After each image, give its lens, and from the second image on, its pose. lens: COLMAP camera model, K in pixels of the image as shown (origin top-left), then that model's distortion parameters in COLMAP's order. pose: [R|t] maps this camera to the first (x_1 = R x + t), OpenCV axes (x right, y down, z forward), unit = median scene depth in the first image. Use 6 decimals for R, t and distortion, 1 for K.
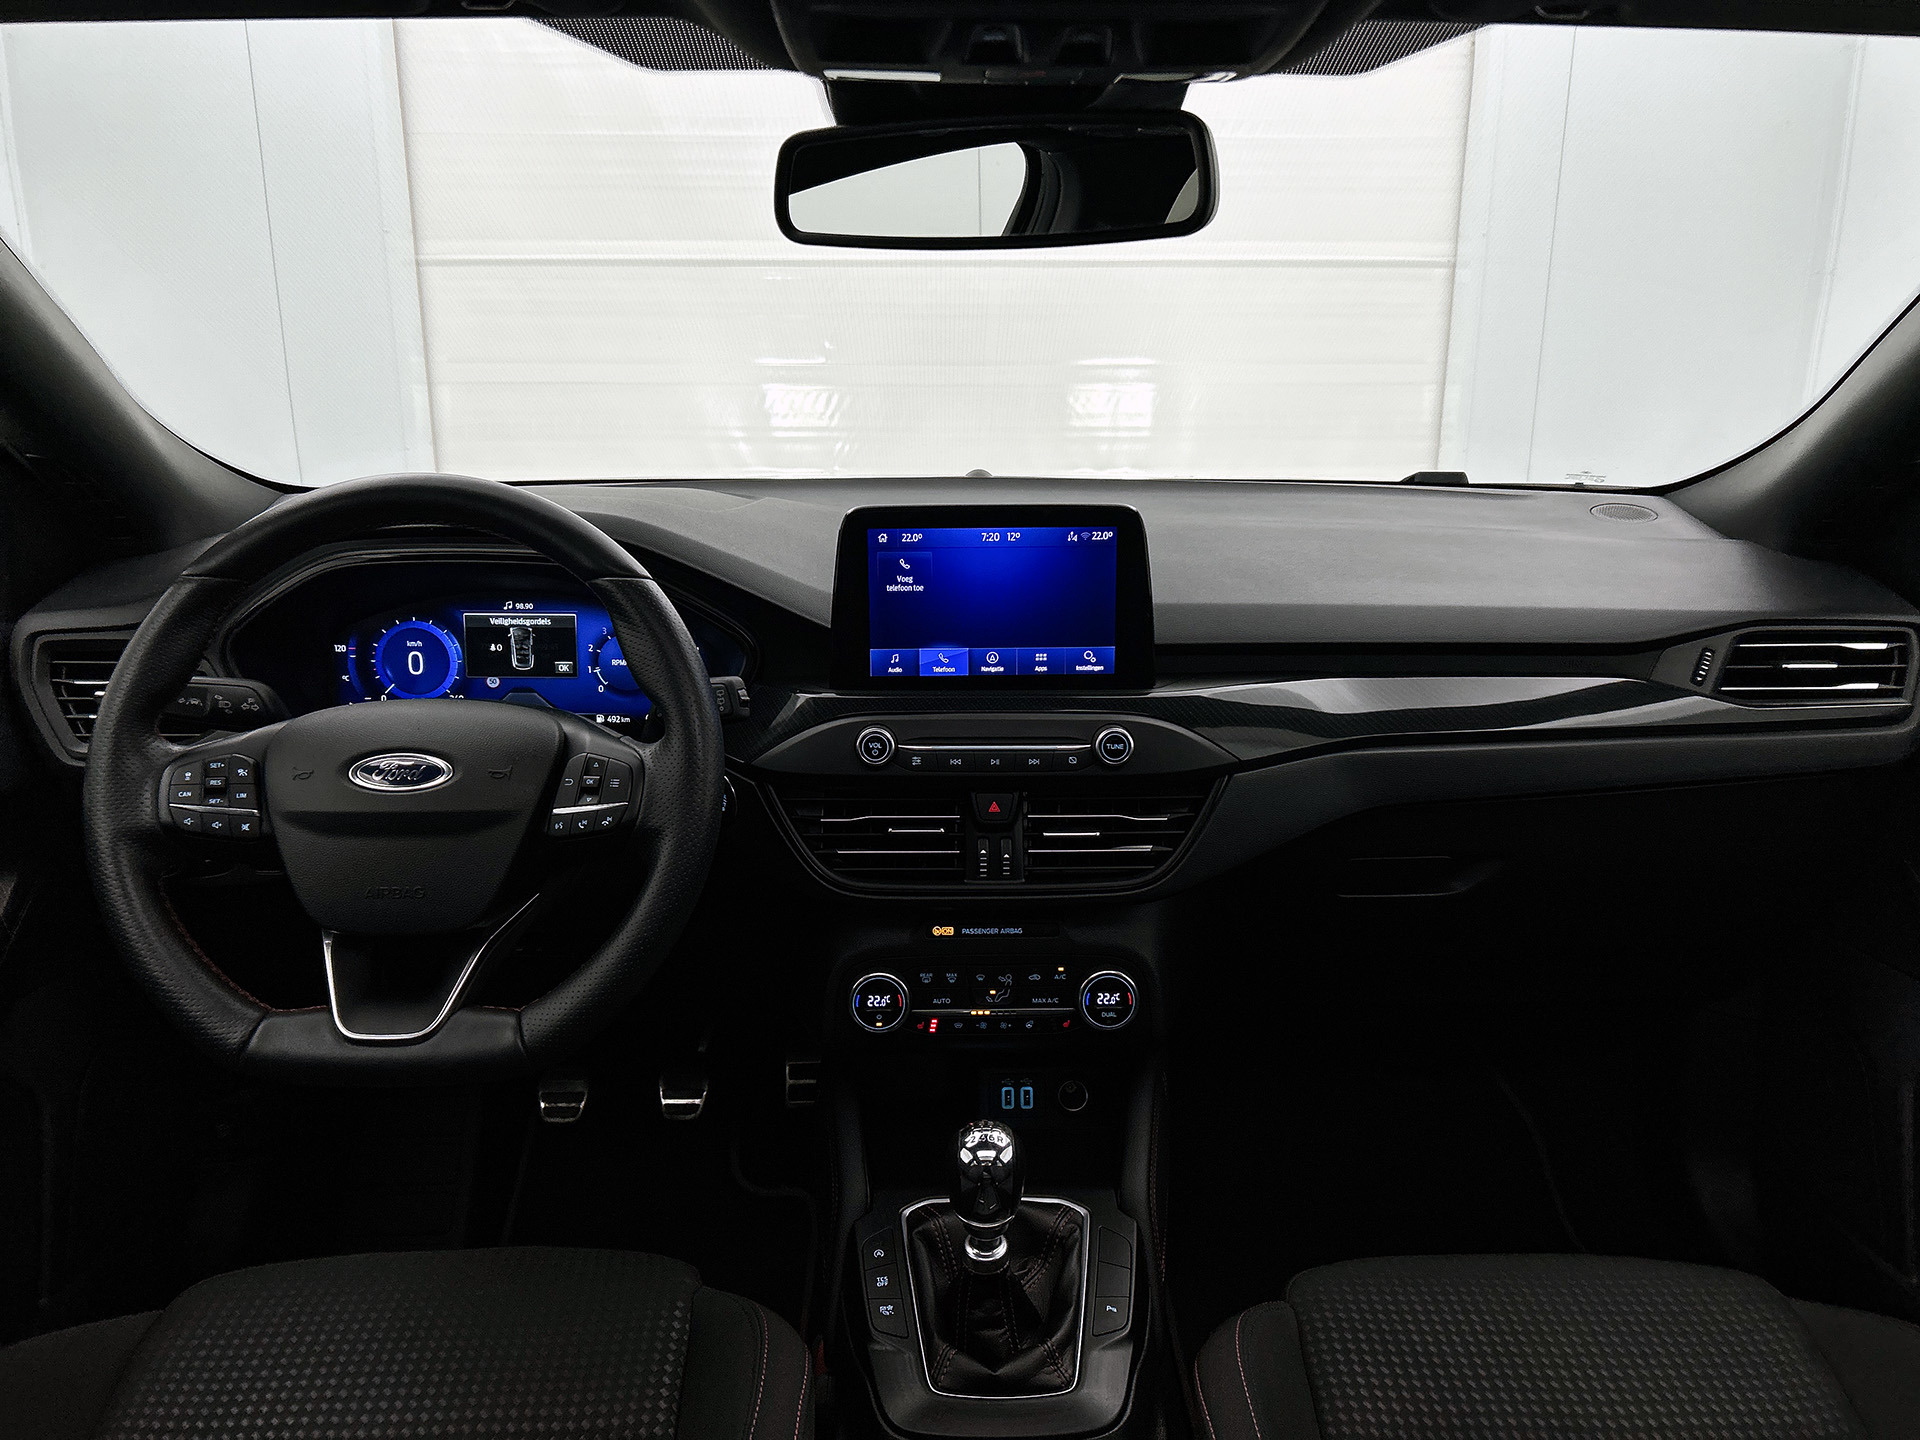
lens RADIAL K [[1416.6, 0, 960.0], [0, 1416.6, 720.0], [0, 0, 1]] dist [0.097183, -0.164627]
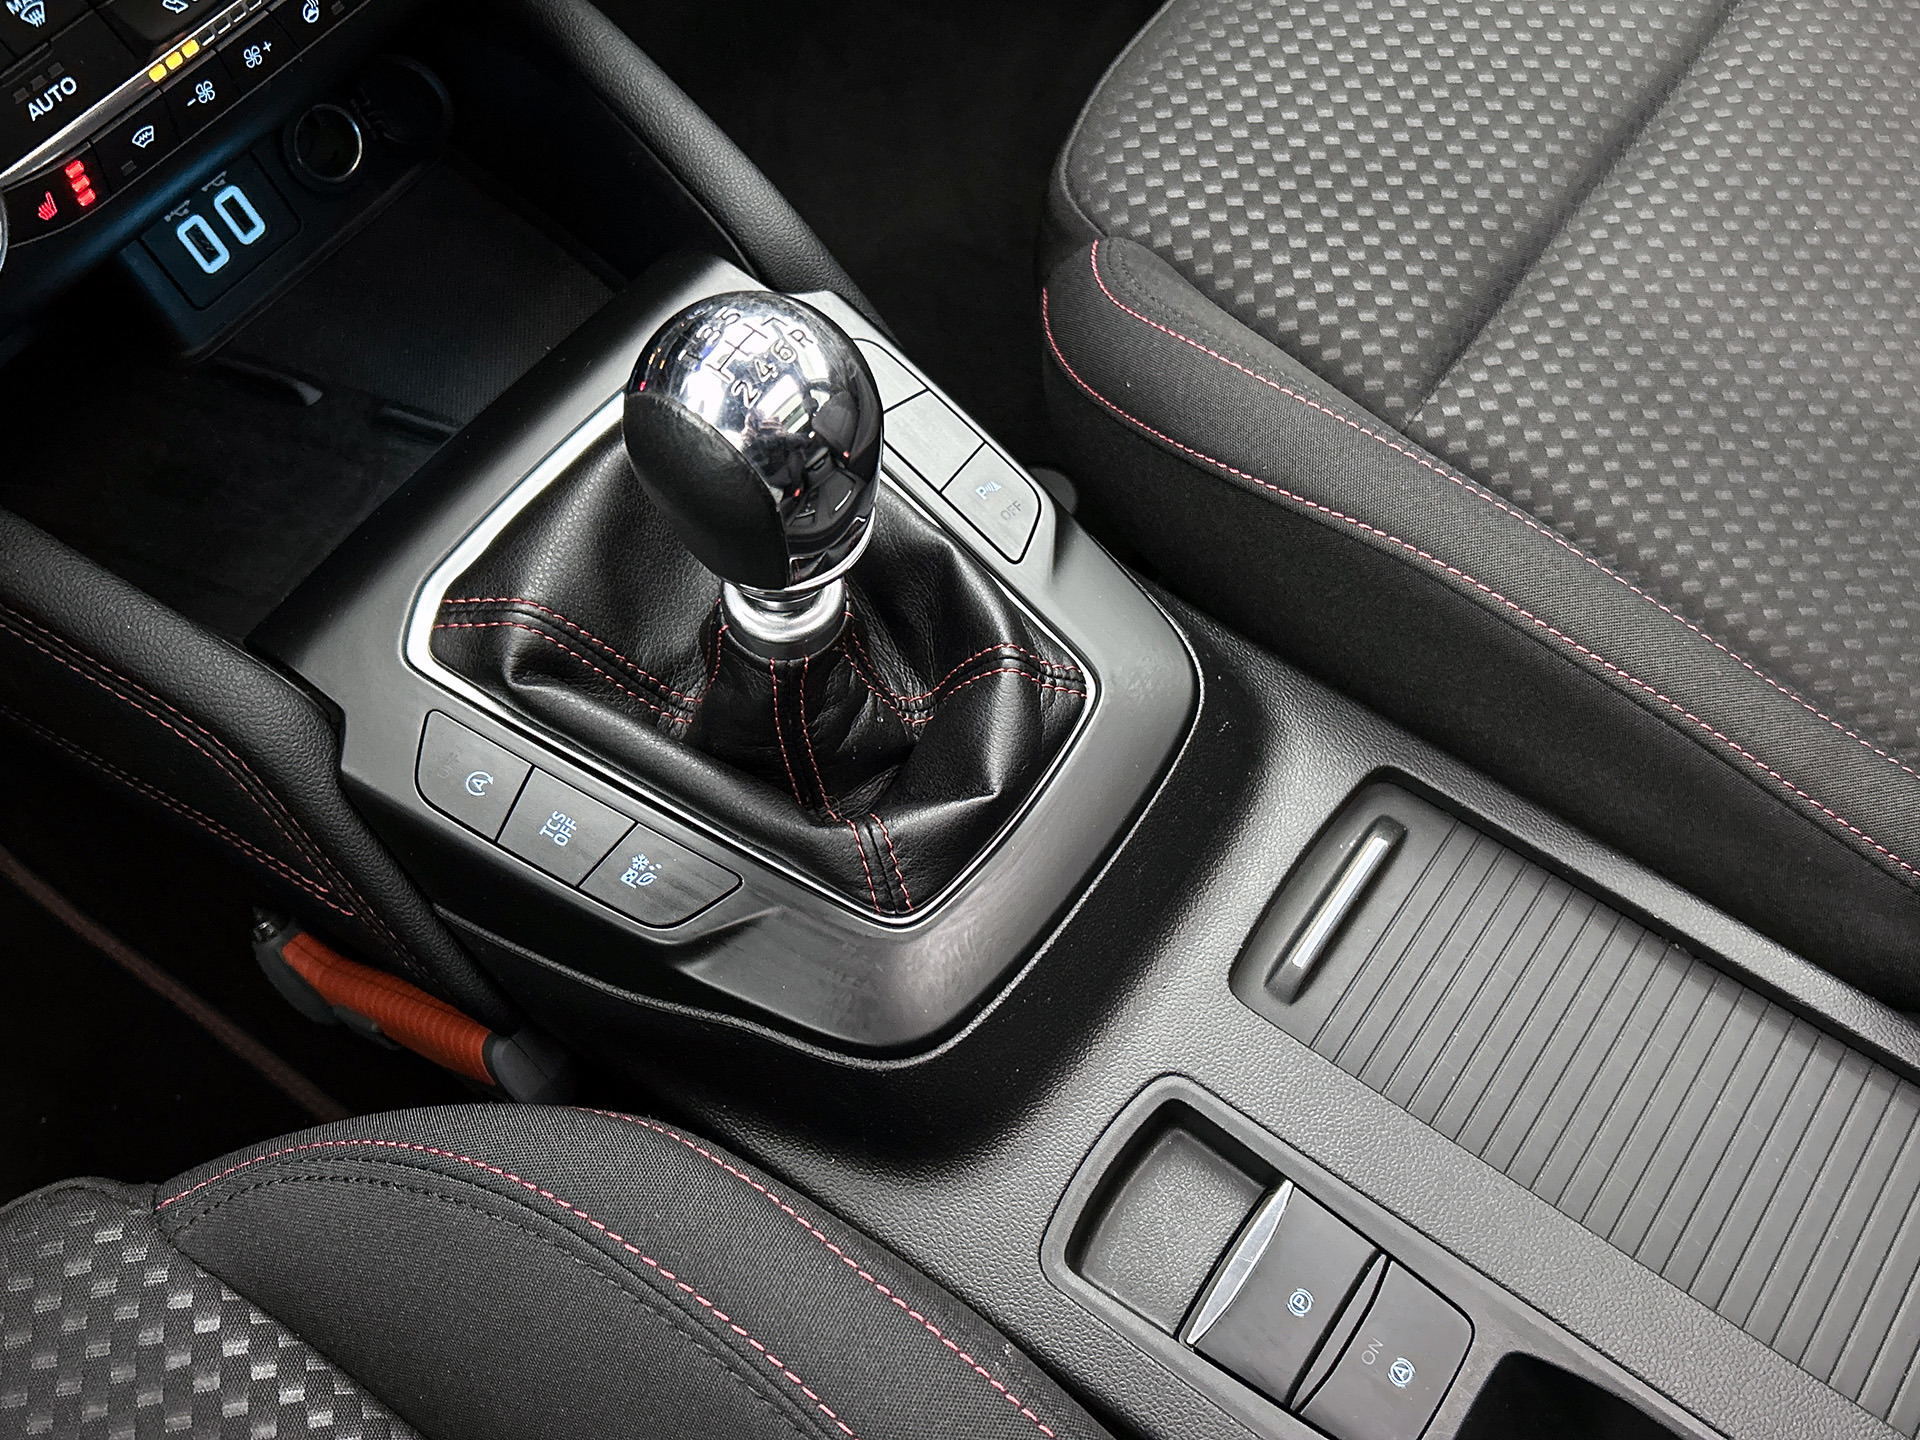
lens RADIAL K [[1681.8, 0, 960.0], [0, 1681.8, 720.0], [0, 0, 1]] dist [-0.002110, -0.002956]
pose [[0.607218, -0.702184, 0.371785, -0.073304], [0.272706, 0.623691, 0.732558, 0.044264], [-0.746269, -0.343434, 0.570207, 0.372514]]
